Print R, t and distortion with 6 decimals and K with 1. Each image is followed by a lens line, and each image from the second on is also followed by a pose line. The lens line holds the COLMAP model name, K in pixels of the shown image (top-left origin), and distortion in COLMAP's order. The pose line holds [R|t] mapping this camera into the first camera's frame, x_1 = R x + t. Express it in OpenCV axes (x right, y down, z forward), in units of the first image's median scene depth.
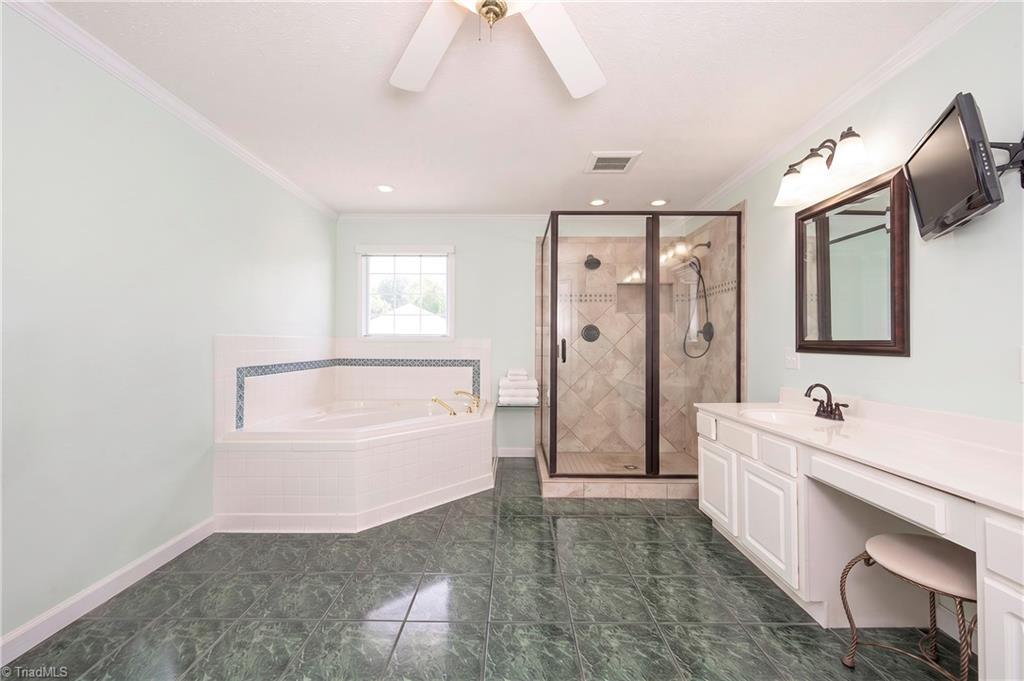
lens RADIAL K [[409.9, 0, 510.6], [0, 409.9, 339.1], [0, 0, 1]] dist [-0.000251, 0.000018]
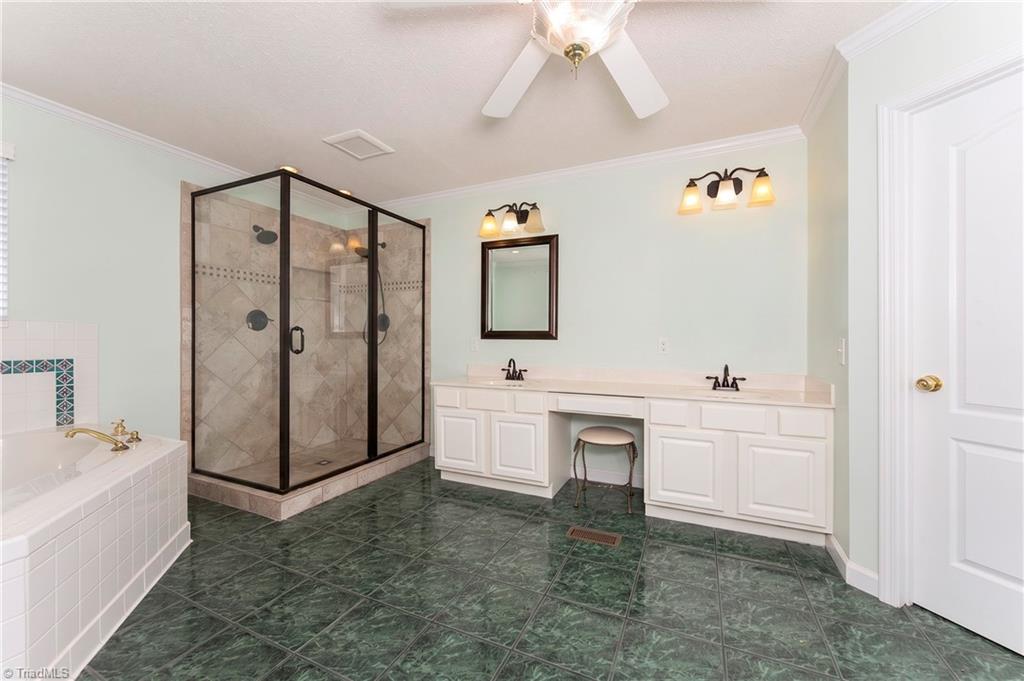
lens RADIAL K [[409.9, 0, 510.6], [0, 409.9, 339.1], [0, 0, 1]] dist [-0.000251, 0.000018]
pose [[0.412448, -0.008854, 0.910938, -0.478789], [-0.011449, 0.999823, 0.014901, 0.008446], [-0.910909, -0.016575, 0.412274, 0.254226]]
